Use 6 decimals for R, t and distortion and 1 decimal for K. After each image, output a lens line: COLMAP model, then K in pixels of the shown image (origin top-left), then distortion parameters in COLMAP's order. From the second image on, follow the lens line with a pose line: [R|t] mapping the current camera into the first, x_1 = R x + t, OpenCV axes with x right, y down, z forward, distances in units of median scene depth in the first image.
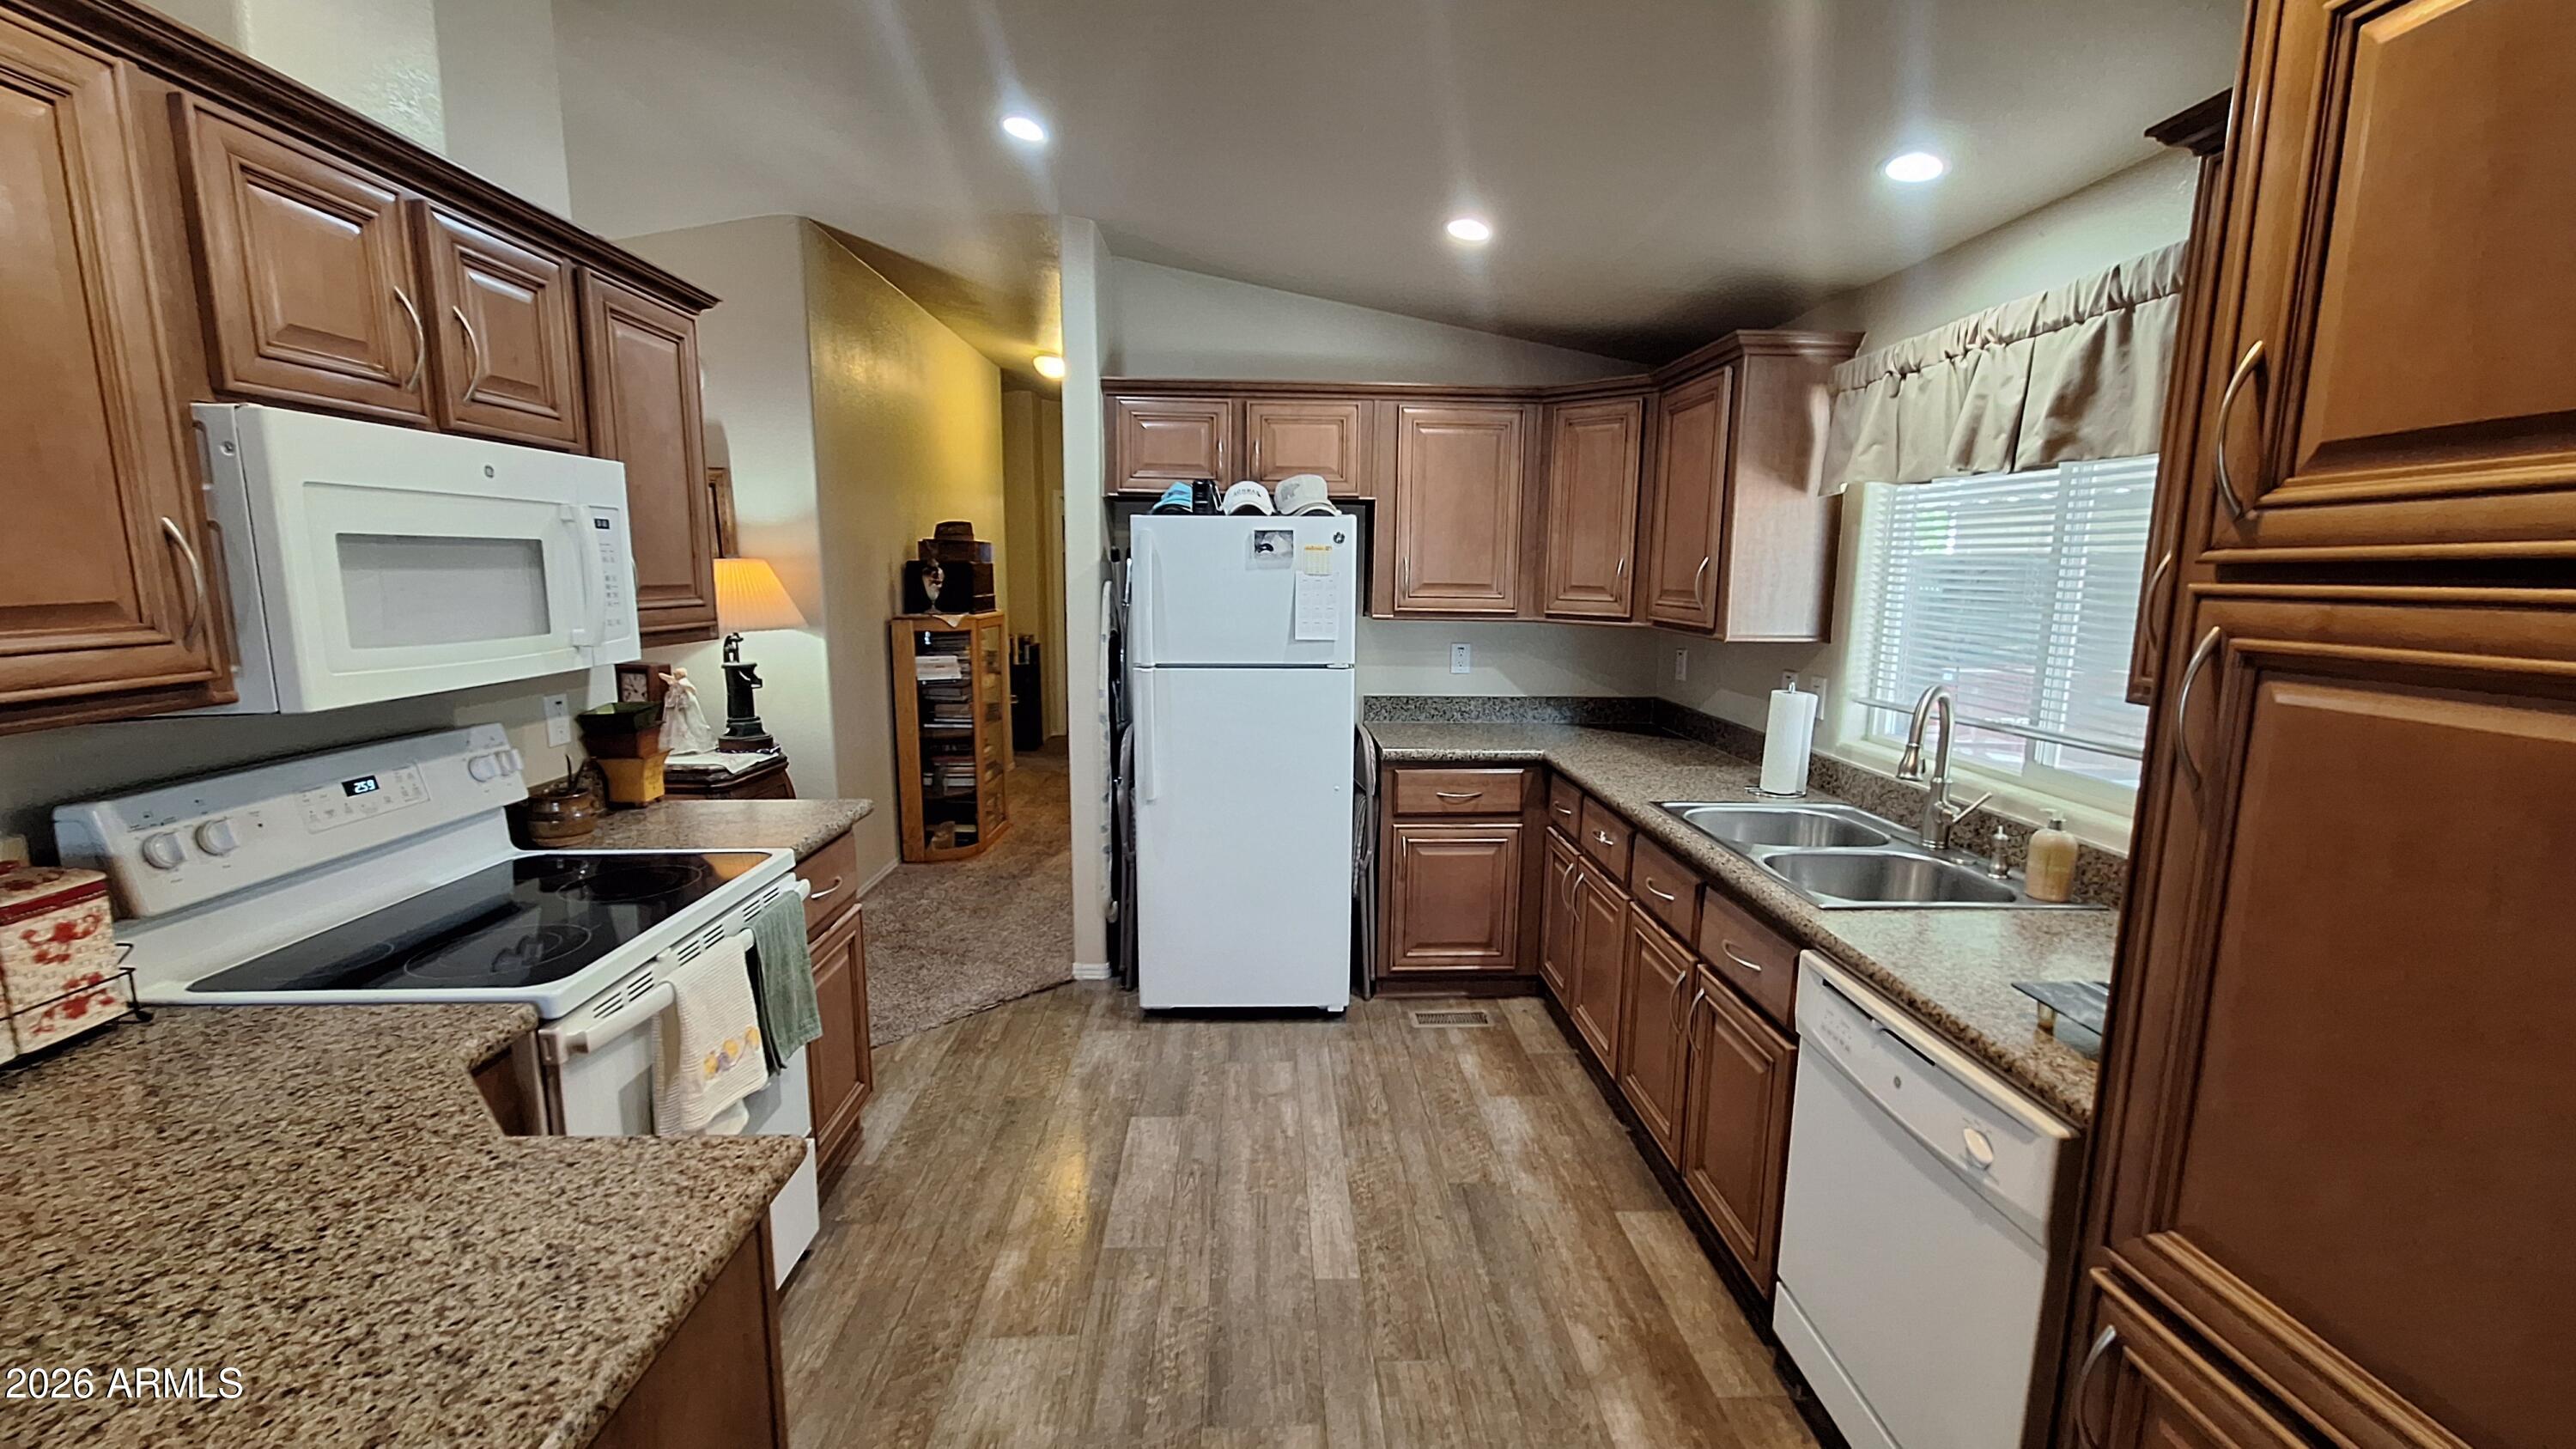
lens RADIAL K [[1015.7, 0, 1292.2], [0, 1015.7, 726.6], [0, 0, 1]] dist [-0.003556, 0.000803]
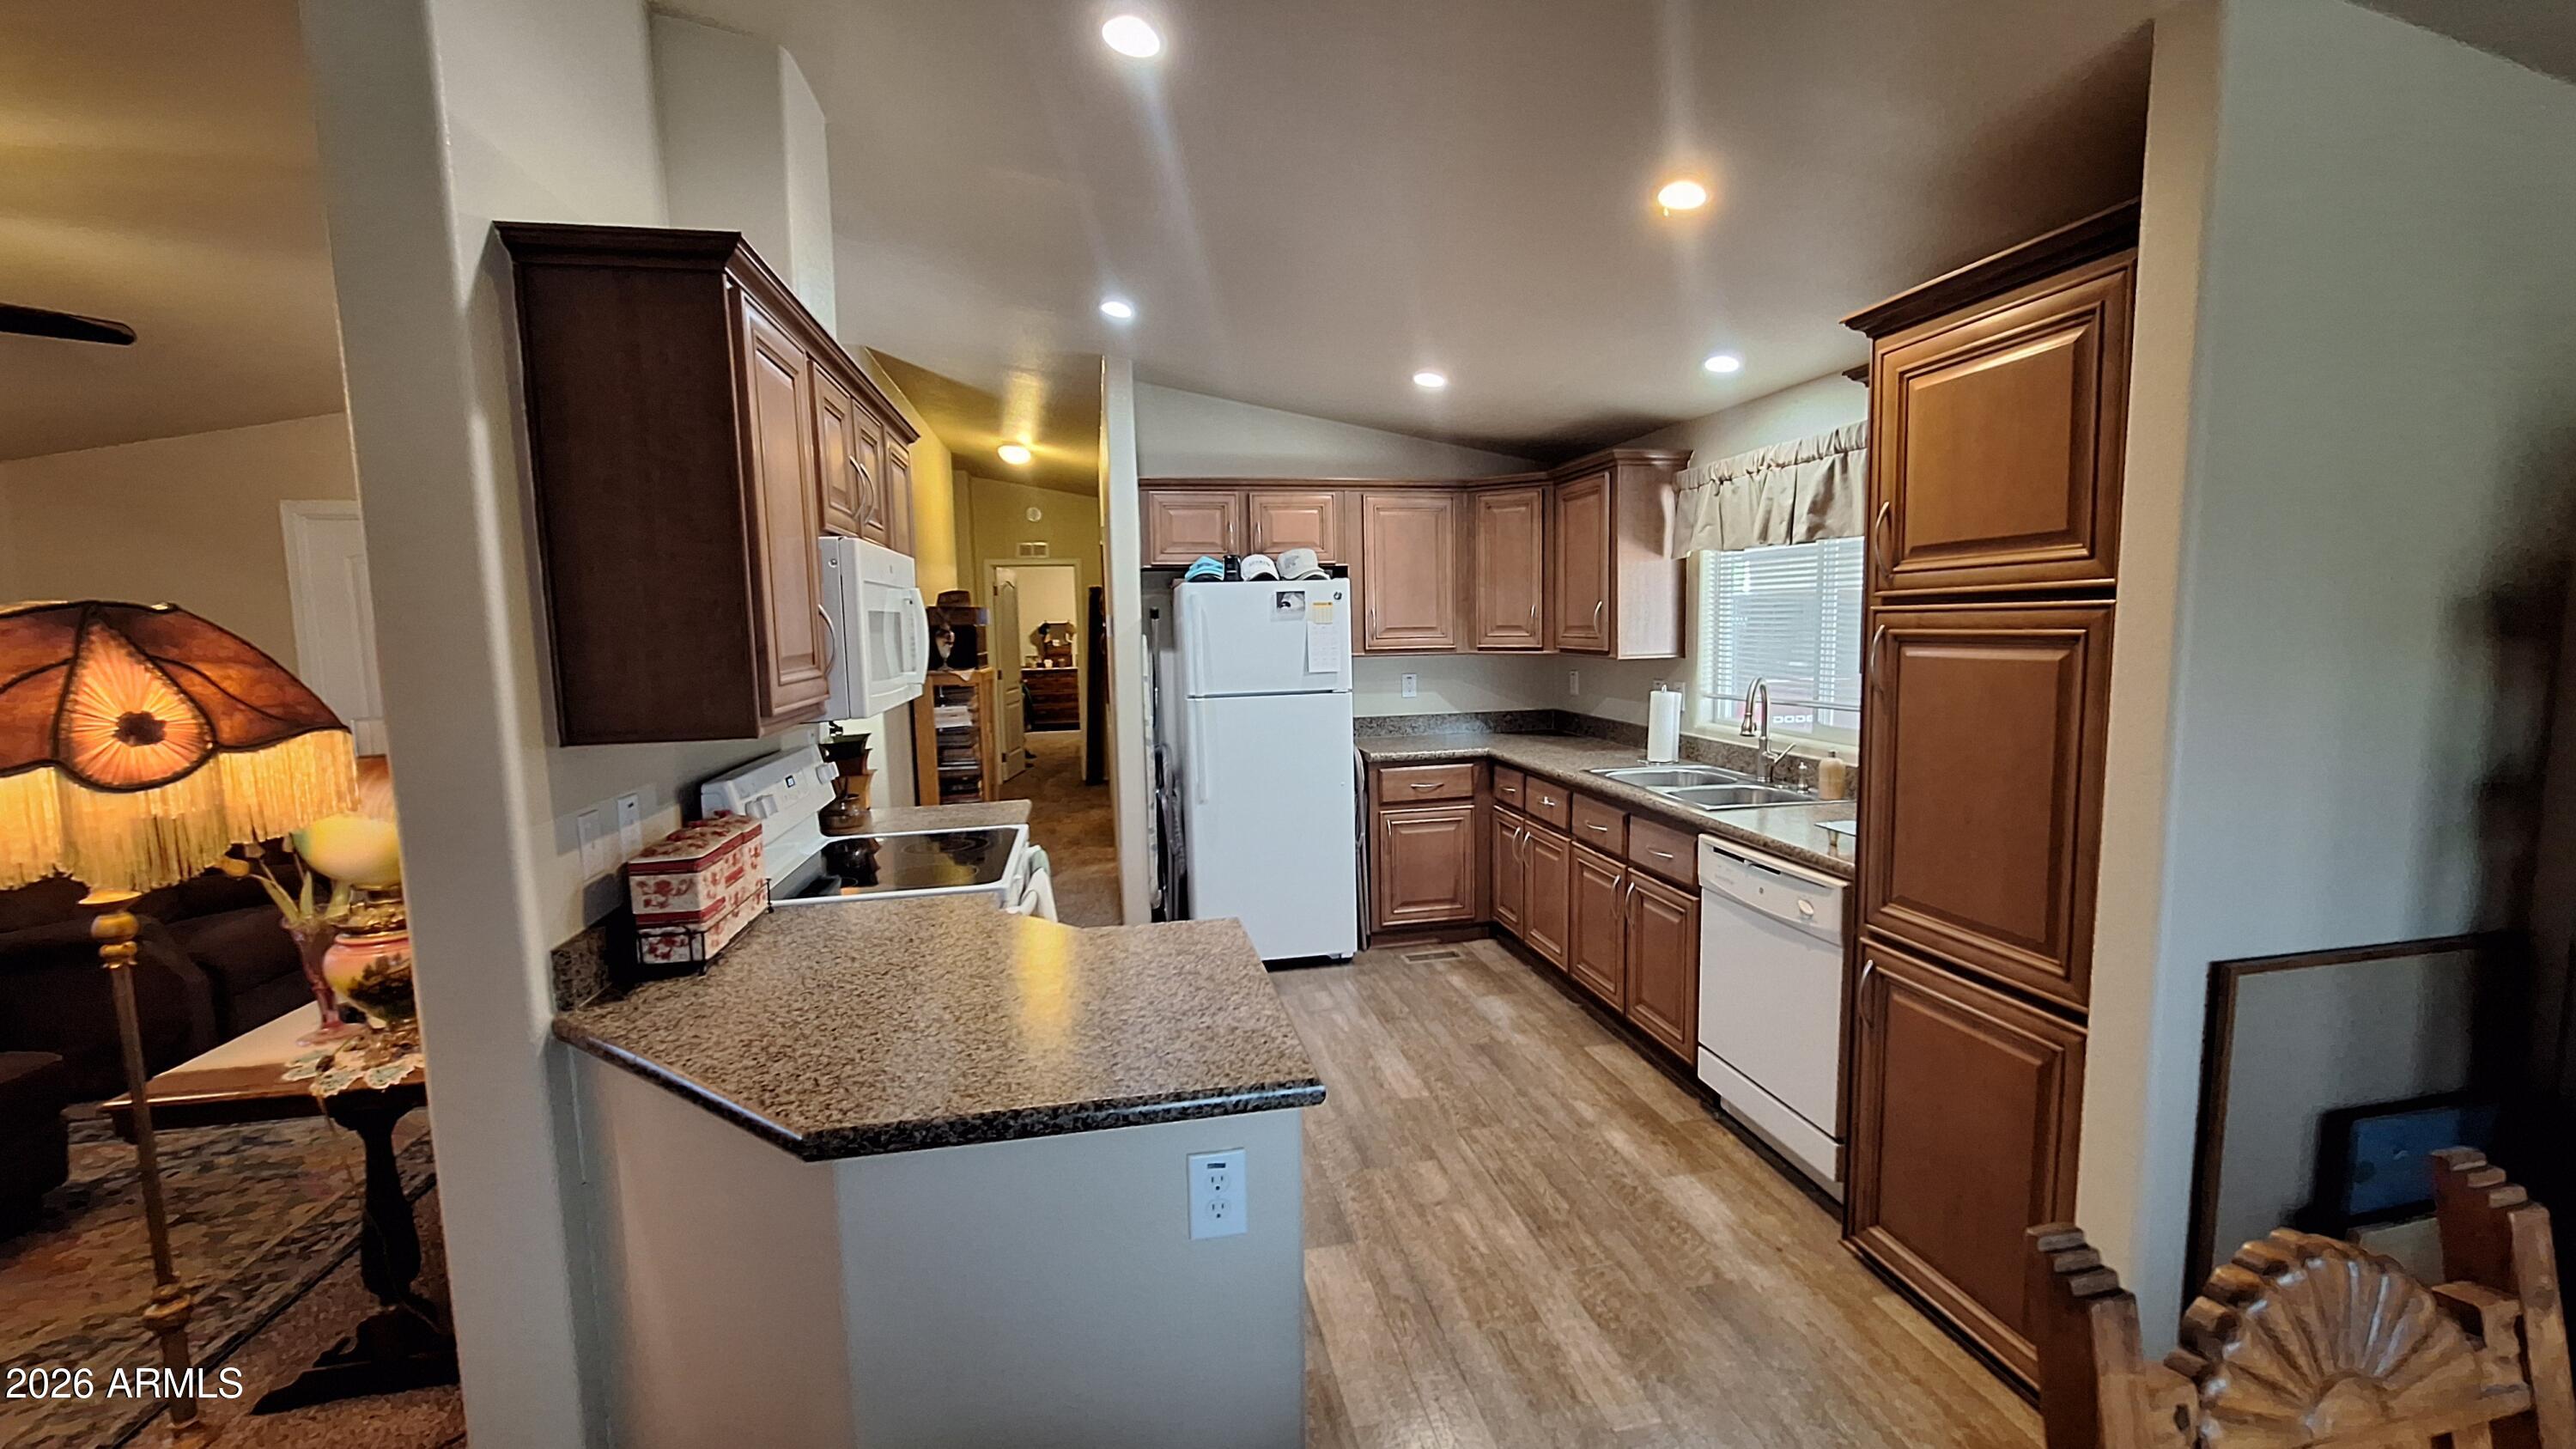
lens RADIAL K [[1015.7, 0, 1296.9], [0, 1015.7, 725.1], [0, 0, 1]] dist [-0.003556, 0.000803]
pose [[0.986671, -0.047910, 0.155517, -0.237034], [0.056339, 0.997147, -0.050244, 0.052645], [-0.152666, 0.058336, 0.986555, -0.327138]]
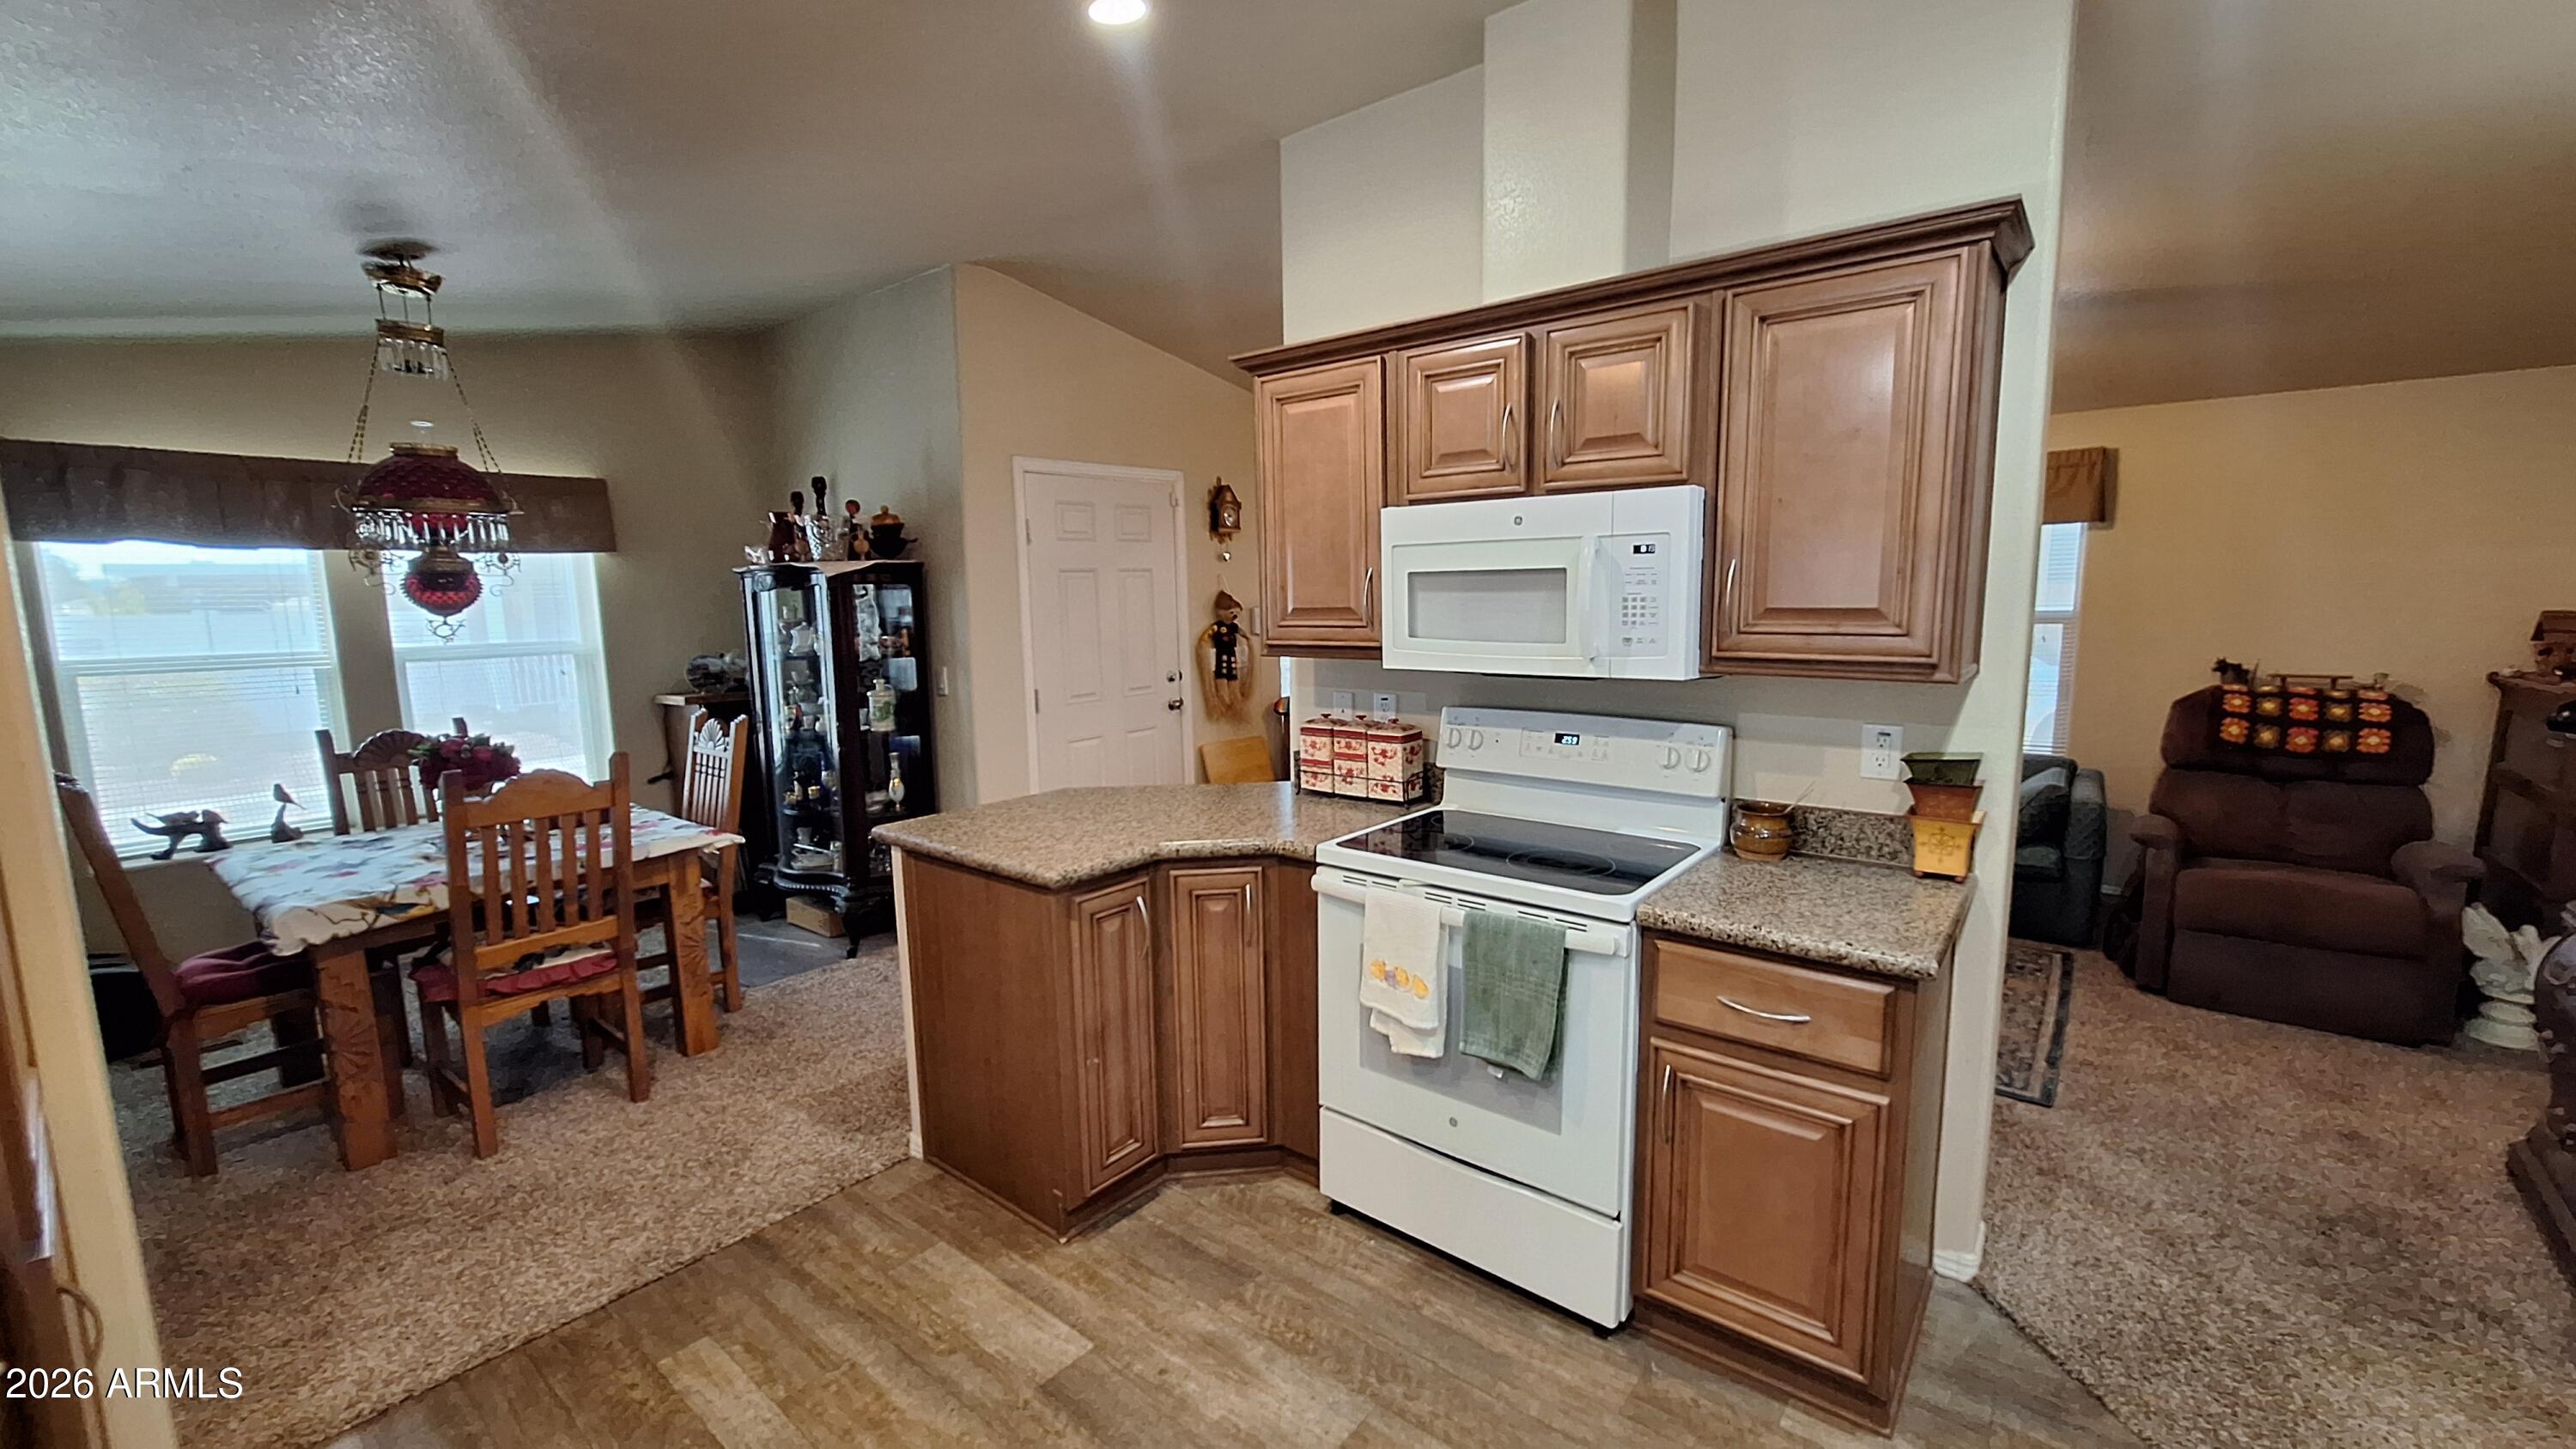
lens RADIAL K [[1015.7, 0, 1286.7], [0, 1015.7, 723.9], [0, 0, 1]] dist [-0.003556, 0.000803]
pose [[-0.650849, 0.097992, -0.752857, 0.255428], [-0.109943, 0.969017, 0.221174, -0.139380], [0.751205, 0.226722, -0.619910, 0.917621]]
